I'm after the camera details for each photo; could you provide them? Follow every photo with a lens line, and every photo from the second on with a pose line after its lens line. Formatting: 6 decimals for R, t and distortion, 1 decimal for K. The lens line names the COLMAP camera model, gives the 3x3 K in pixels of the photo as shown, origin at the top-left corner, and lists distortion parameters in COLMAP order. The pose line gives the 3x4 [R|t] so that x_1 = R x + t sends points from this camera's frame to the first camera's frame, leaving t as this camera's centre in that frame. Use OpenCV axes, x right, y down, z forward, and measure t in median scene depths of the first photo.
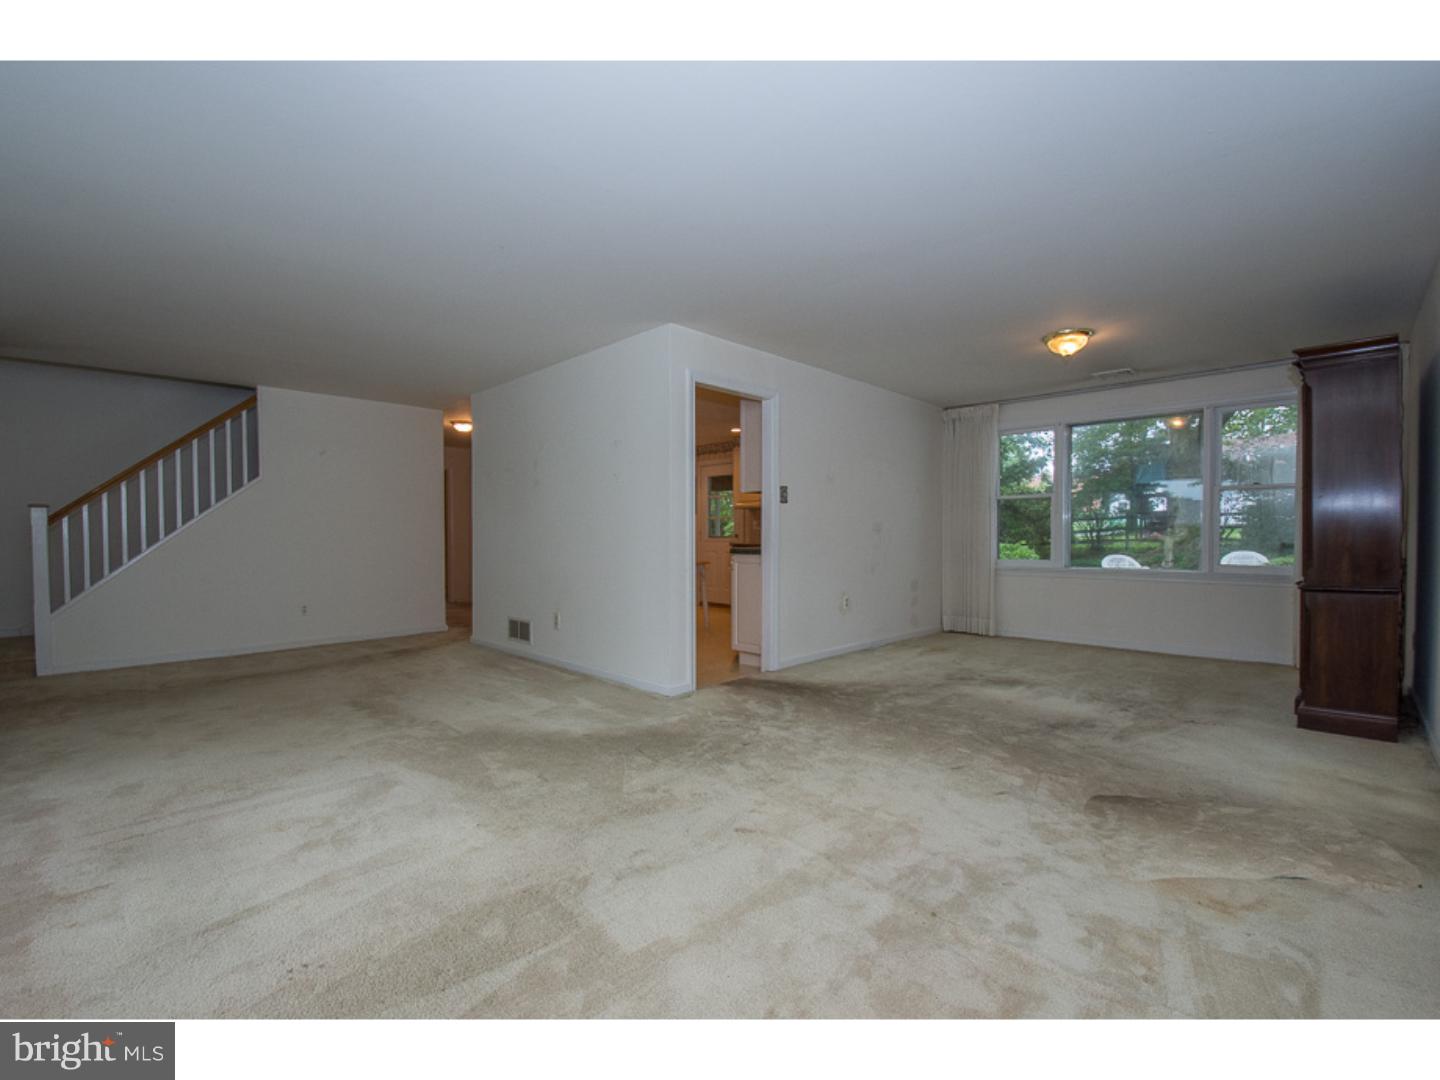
lens RADIAL K [[628.0, 0, 721.4], [0, 628.0, 551.7], [0, 0, 1]] dist [0.015186, -0.021185]
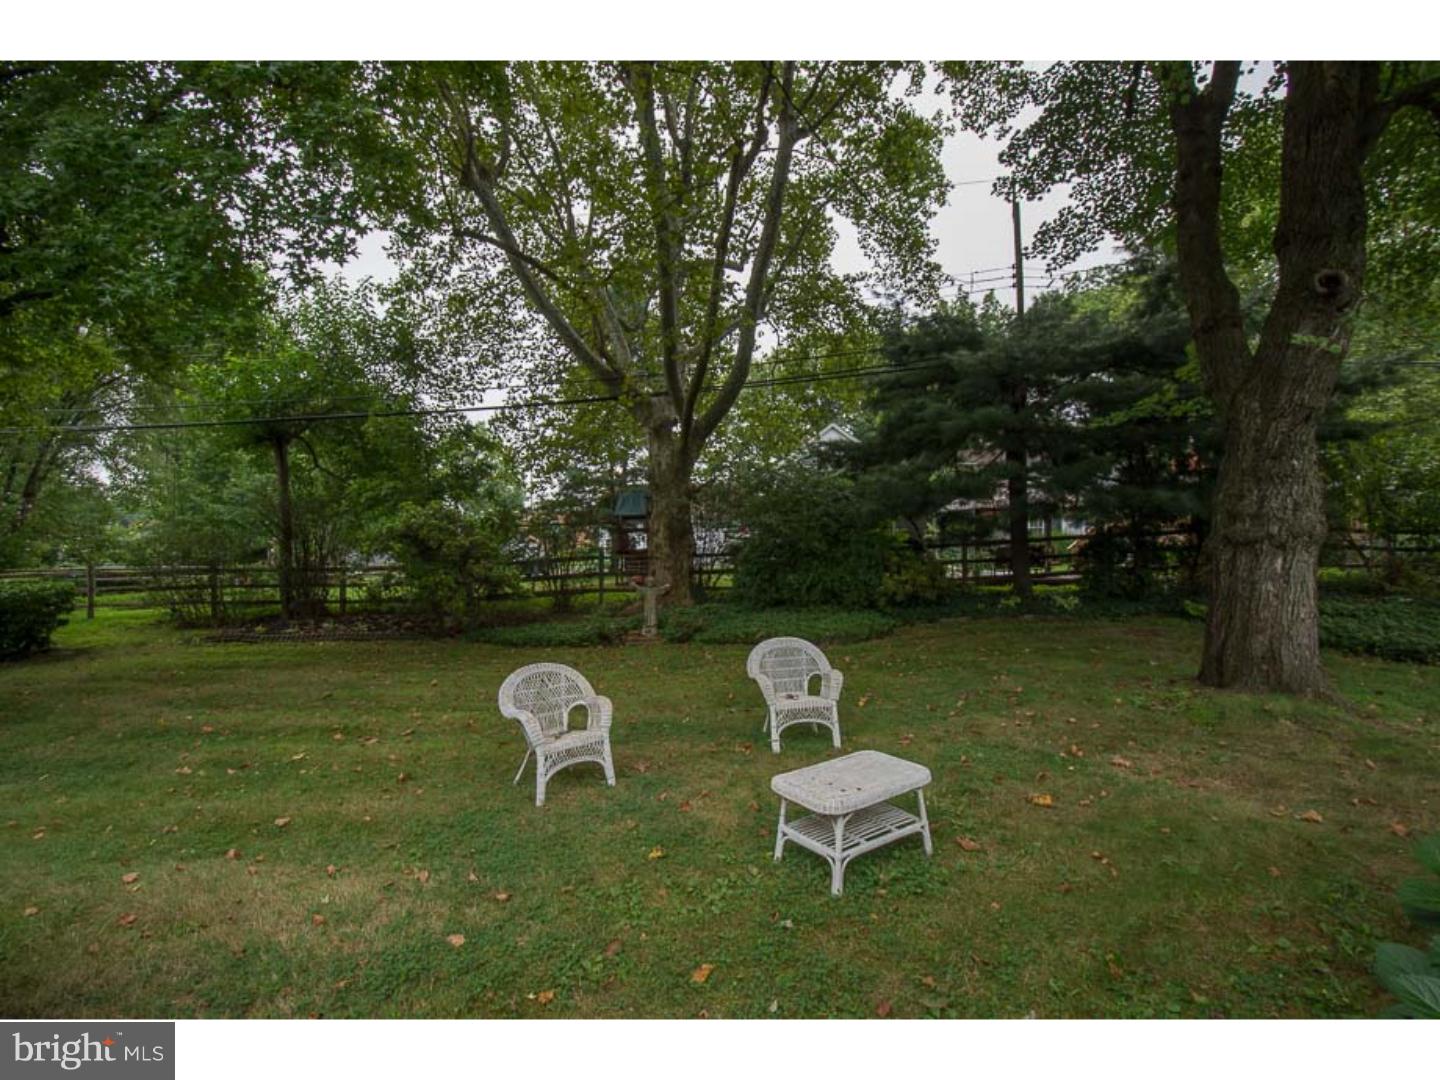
lens RADIAL K [[628.0, 0, 721.4], [0, 628.0, 551.7], [0, 0, 1]] dist [0.015186, -0.021185]
pose [[0.744221, 0.004884, 0.667915, 0.604576], [0.033319, 0.998457, -0.044427, -0.056824], [-0.667102, 0.055318, 0.742910, 0.849099]]
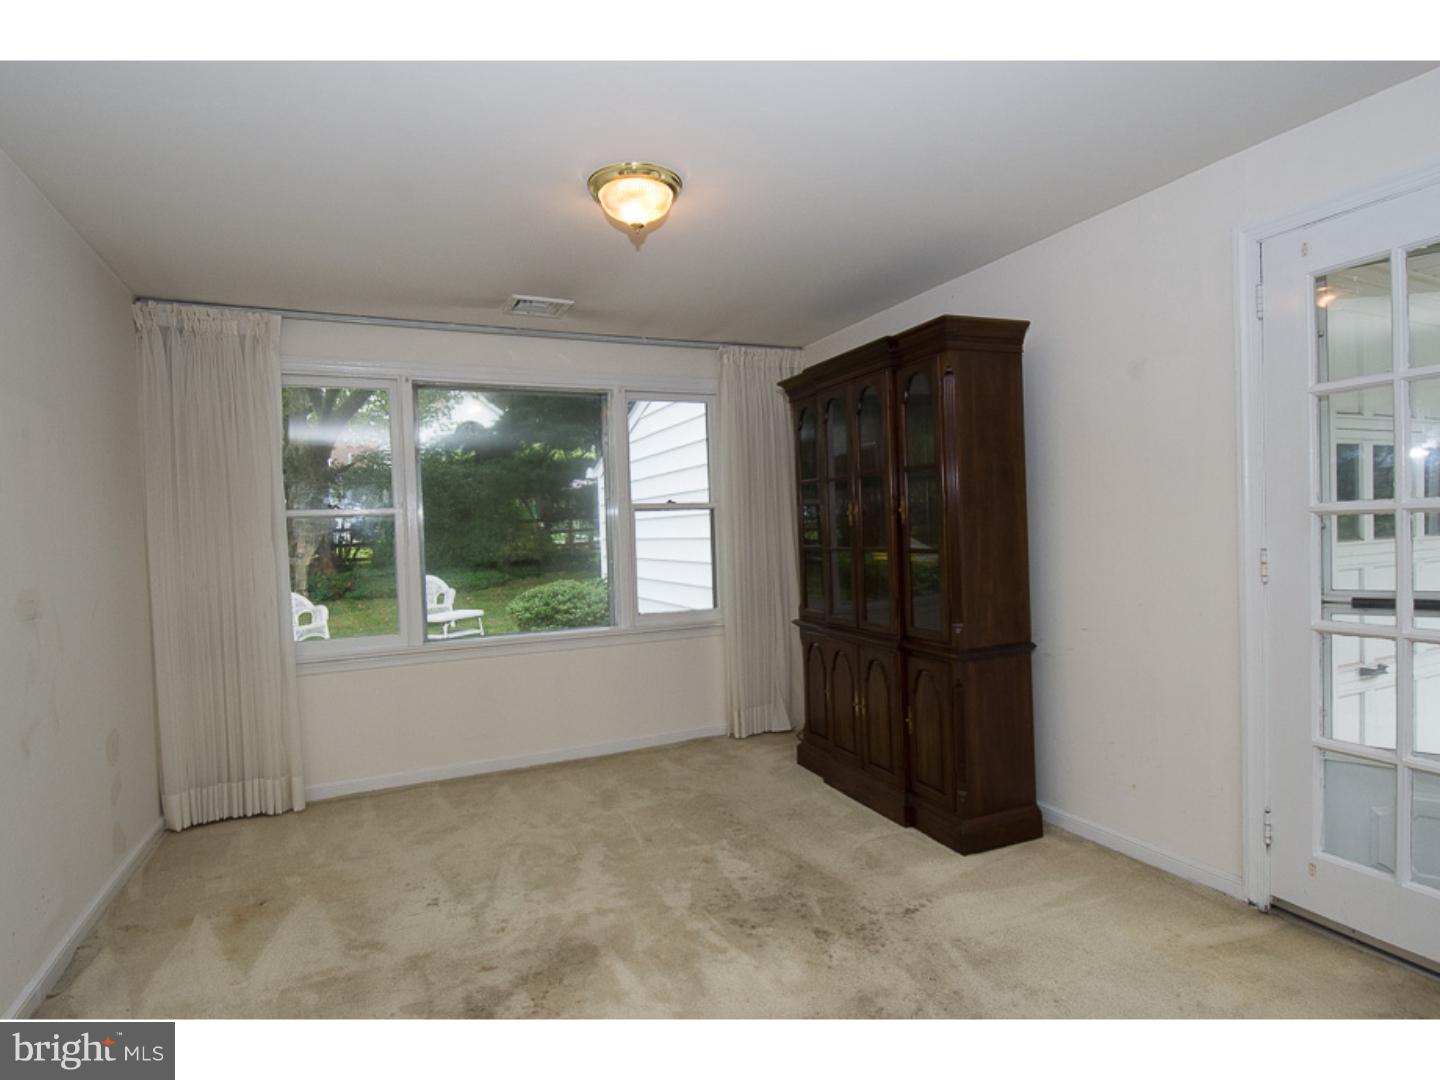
lens RADIAL K [[782.2, 0, 724.7], [0, 782.2, 546.3], [0, 0, 1]] dist [0.003106, 0.000453]
pose [[0.356117, -0.029033, 0.933990, 0.003724], [0.060656, 0.998127, 0.007899, -0.029633], [-0.932471, 0.053839, 0.357211, 0.311739]]
